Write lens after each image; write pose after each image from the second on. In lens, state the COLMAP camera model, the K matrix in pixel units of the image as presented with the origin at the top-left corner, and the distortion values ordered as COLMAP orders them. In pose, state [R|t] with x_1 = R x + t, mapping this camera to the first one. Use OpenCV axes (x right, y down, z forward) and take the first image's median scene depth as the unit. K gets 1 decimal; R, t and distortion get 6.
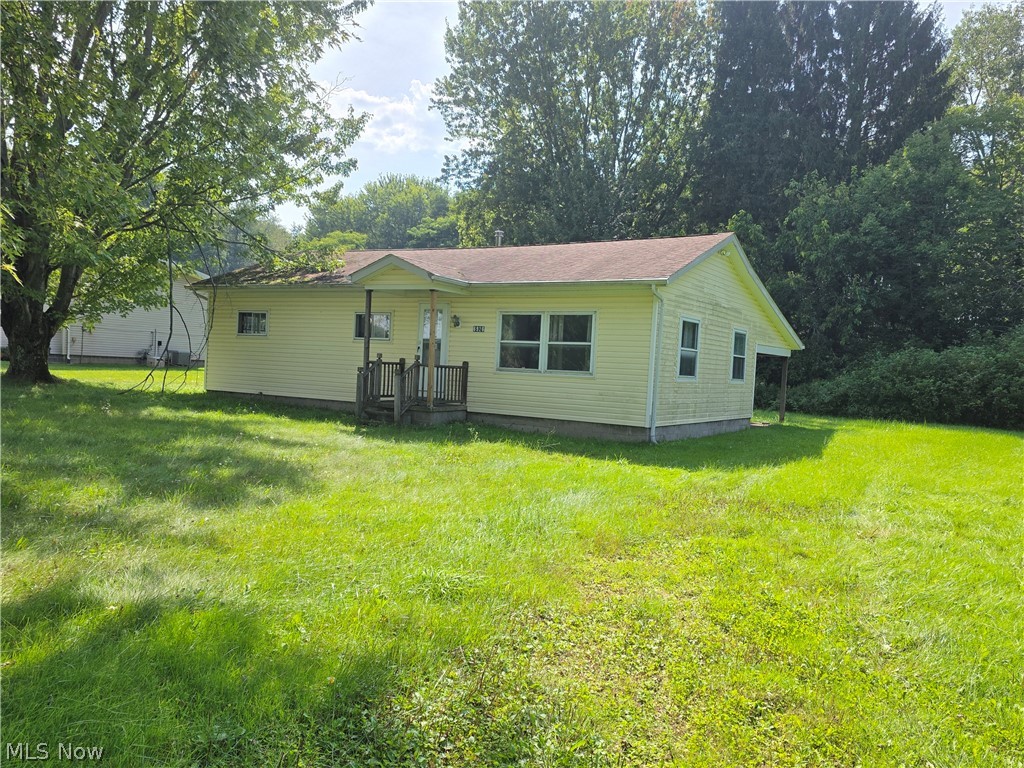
lens RADIAL K [[765.8, 0, 536.1], [0, 765.8, 404.5], [0, 0, 1]] dist [-0.002478, -0.006210]
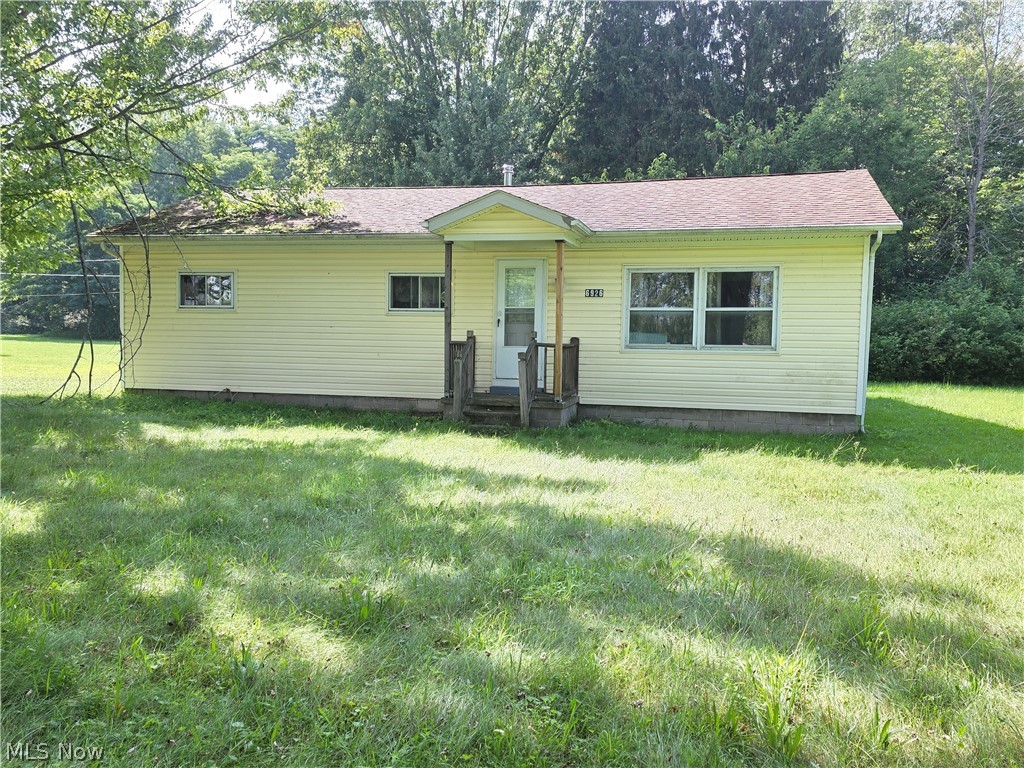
lens RADIAL K [[842.7, 0, 511.3], [0, 842.7, 384.2], [0, 0, 1]] dist [0.043549, -0.025563]
pose [[0.968357, -0.047385, 0.245029, -0.359049], [0.043459, 0.998826, 0.021409, -0.031100], [-0.245756, -0.010083, 0.969279, 0.223314]]
